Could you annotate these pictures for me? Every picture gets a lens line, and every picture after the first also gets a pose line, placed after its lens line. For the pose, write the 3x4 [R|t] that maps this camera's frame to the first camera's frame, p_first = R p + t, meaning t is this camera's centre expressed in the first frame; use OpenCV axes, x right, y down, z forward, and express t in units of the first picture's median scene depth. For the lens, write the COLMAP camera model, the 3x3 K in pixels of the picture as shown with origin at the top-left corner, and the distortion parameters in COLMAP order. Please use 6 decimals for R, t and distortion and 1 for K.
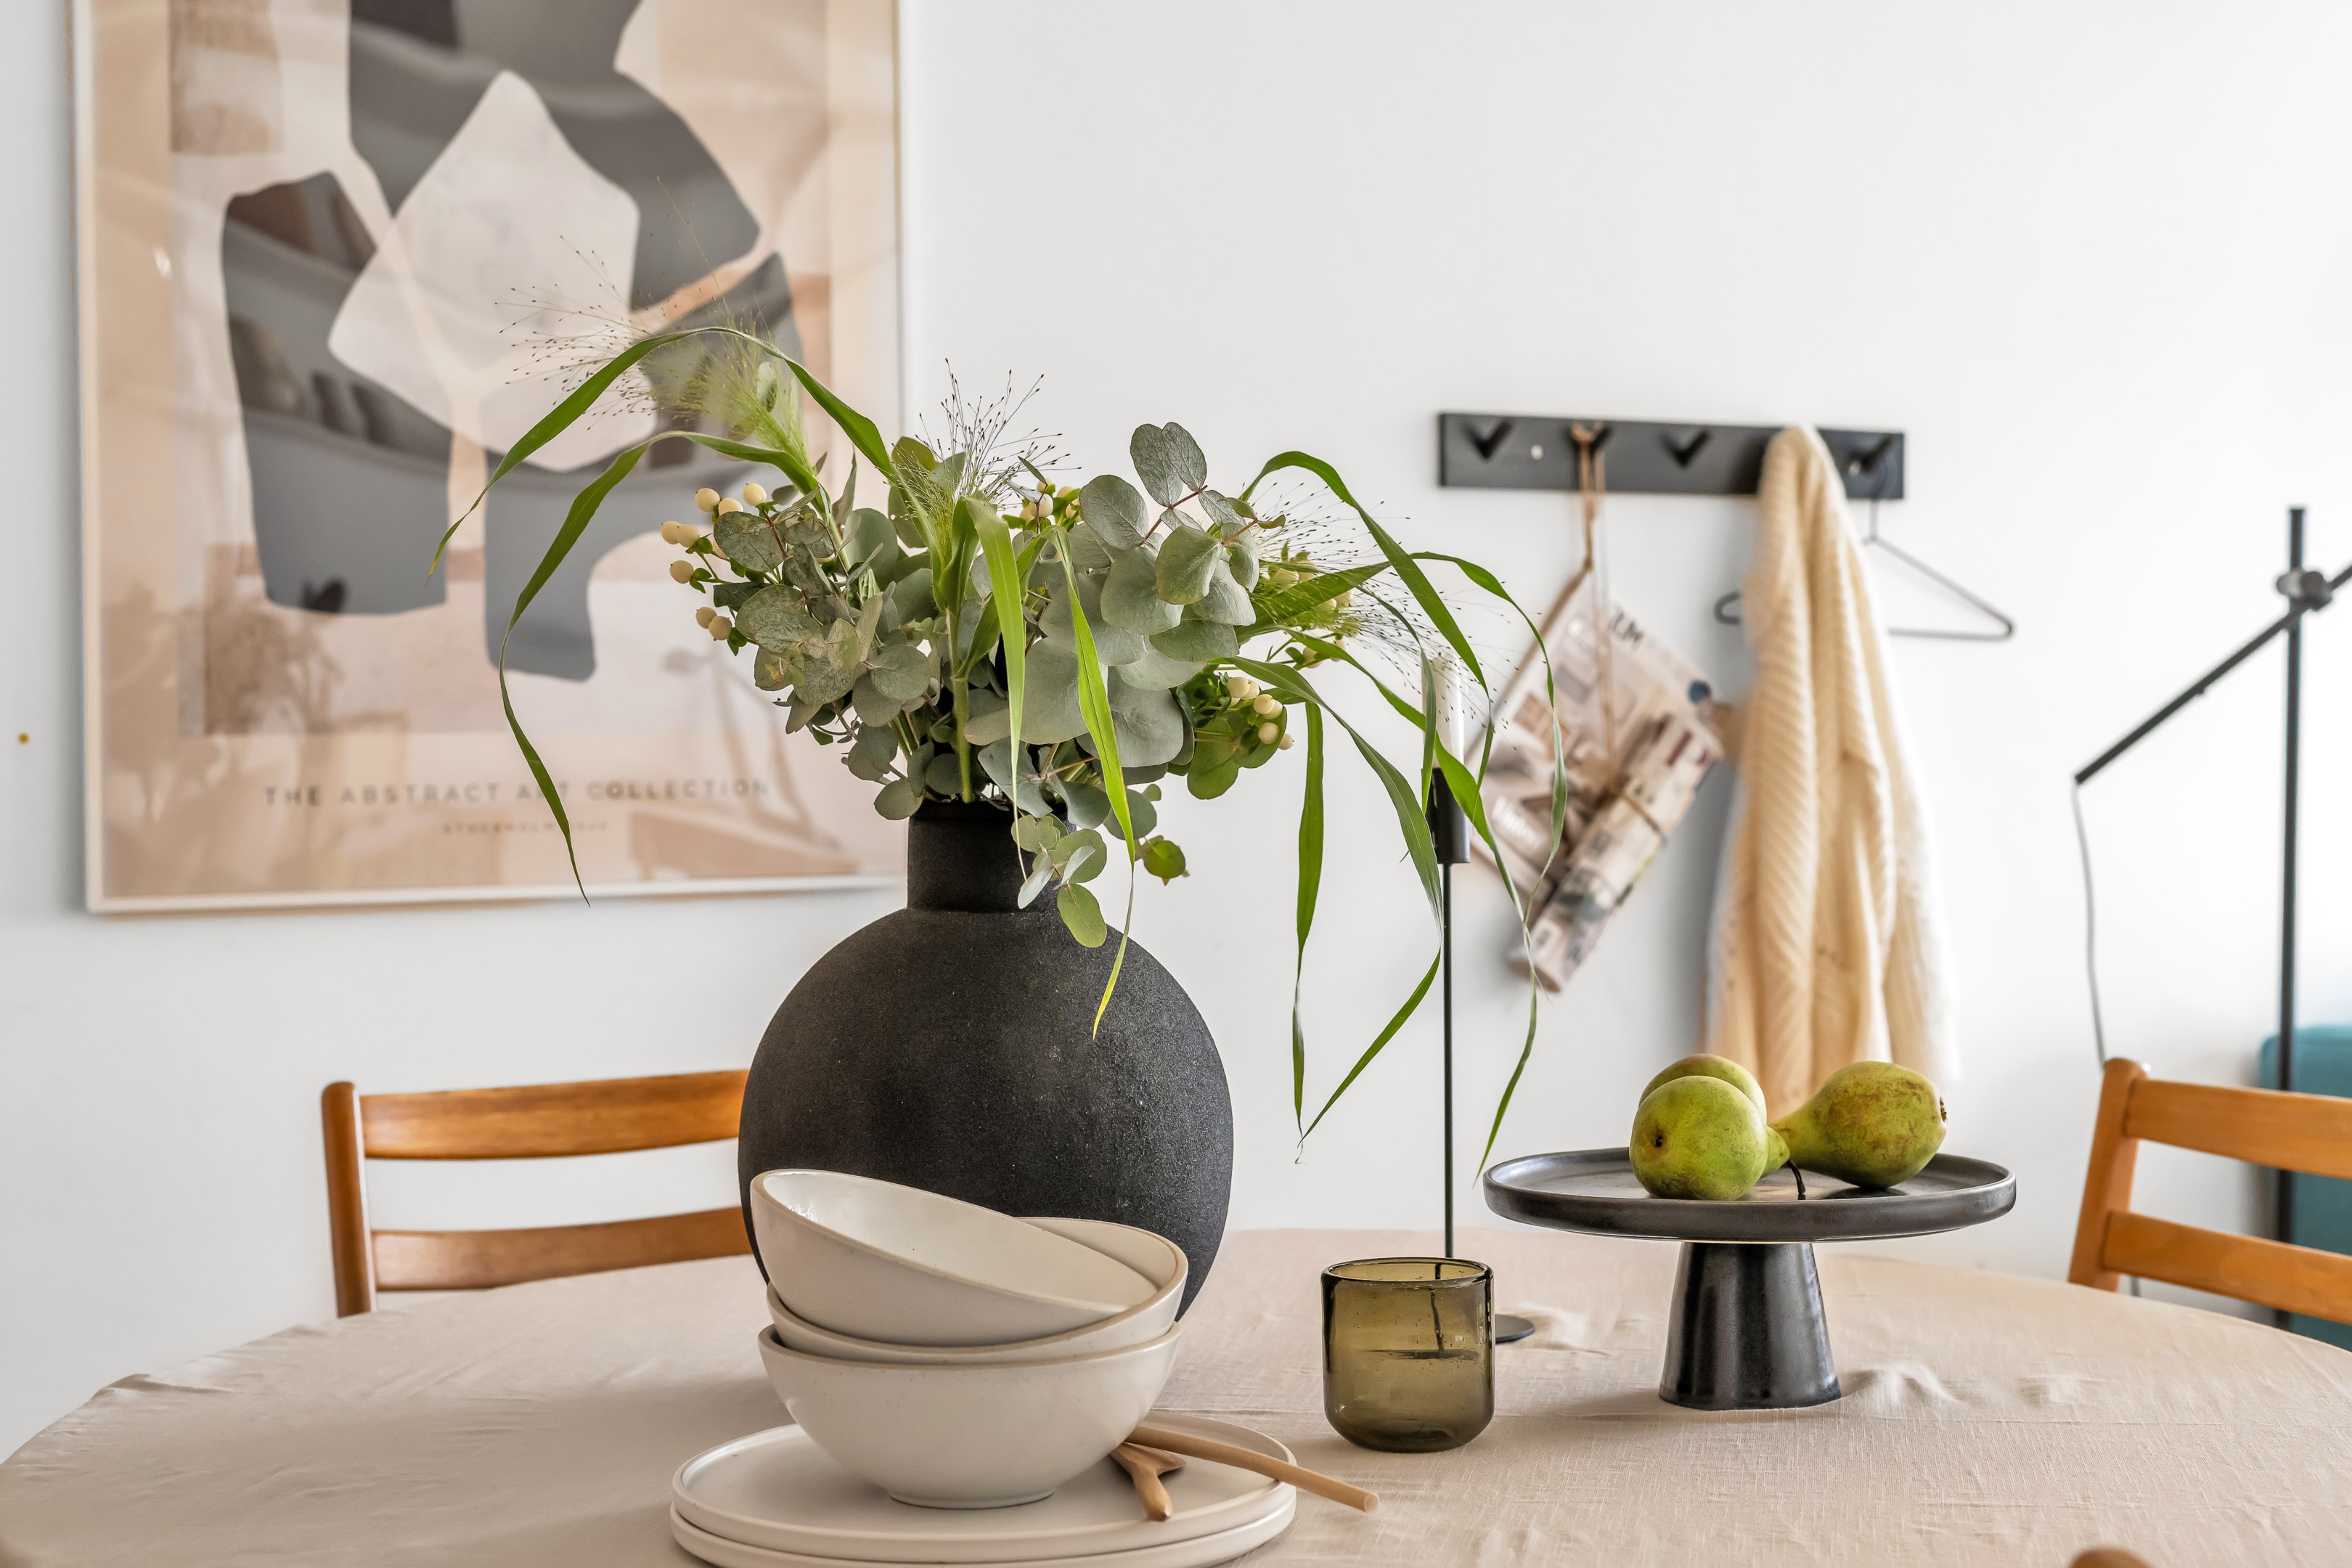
lens RADIAL K [[3590.0, 0, 1176.0], [0, 3590.0, 784.0], [0, 0, 1]] dist [-0.013635, 0.010915]
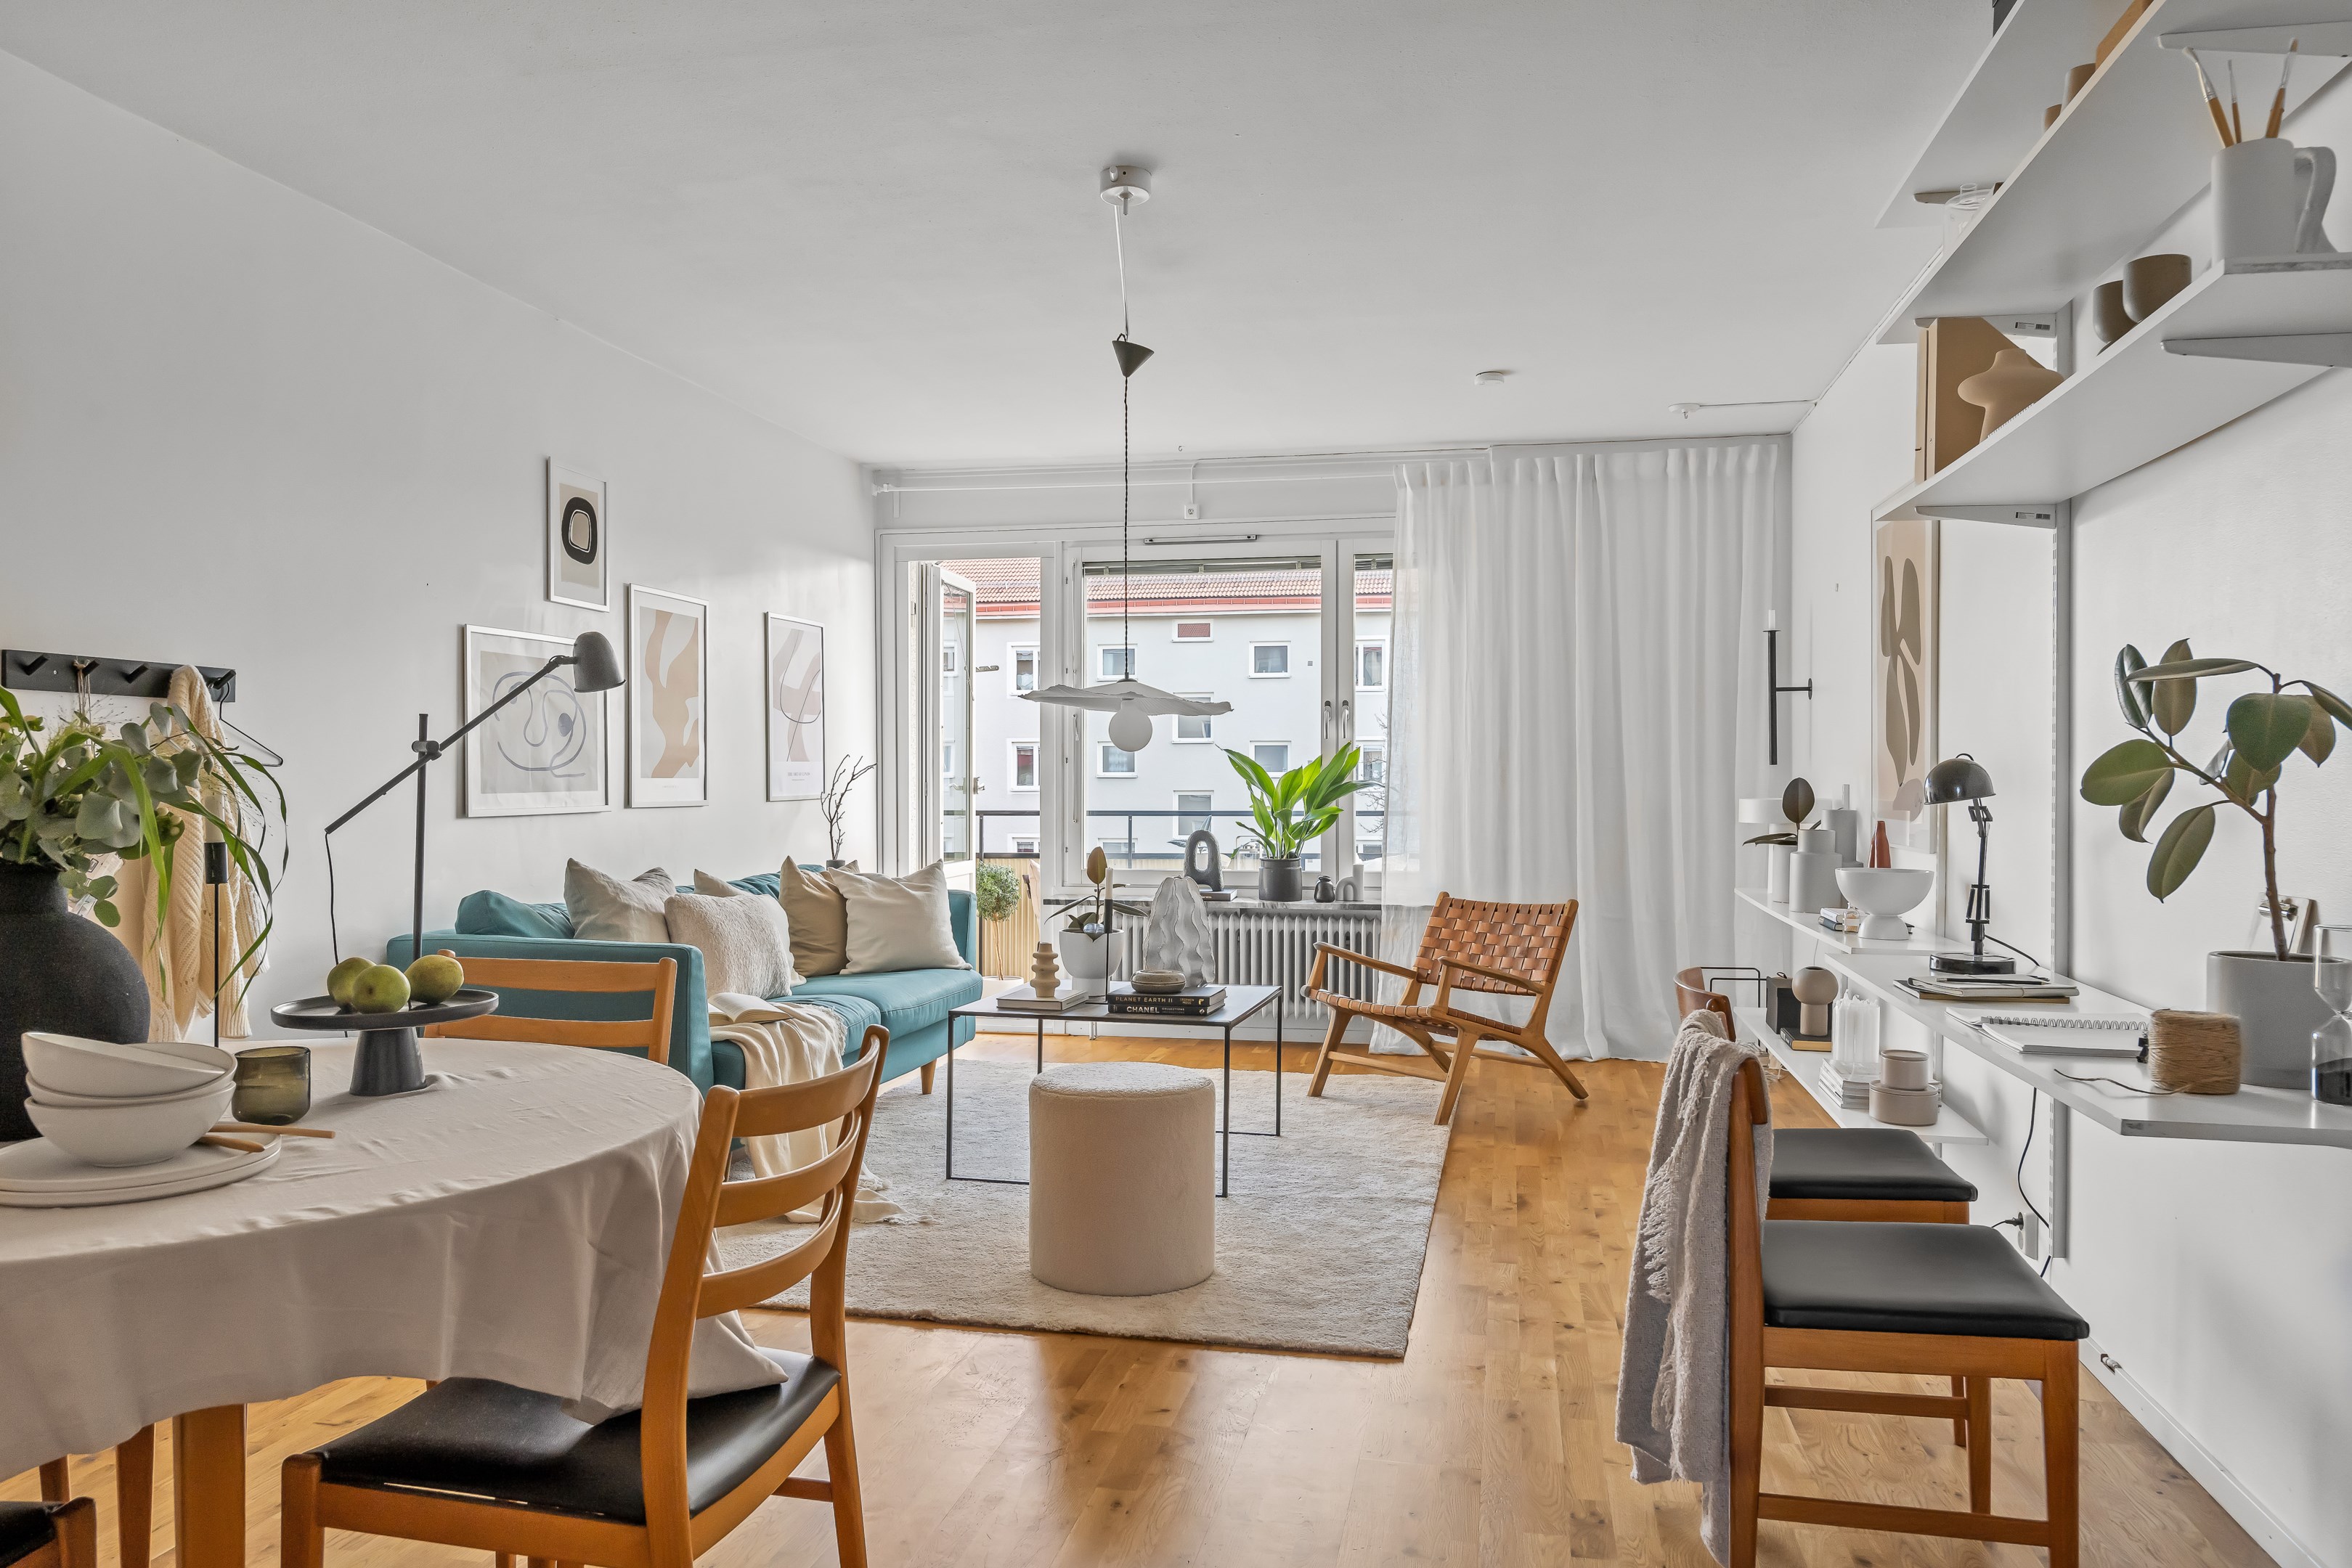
lens RADIAL K [[1689.6, 0, 1176.0], [0, 1689.6, 784.0], [0, 0, 1]] dist [0.000927, 0.001695]
pose [[0.671966, 0.013184, 0.740464, -0.183987], [-0.000823, 0.999854, -0.017055, -0.013414], [-0.740581, 0.010852, 0.671879, -0.113618]]
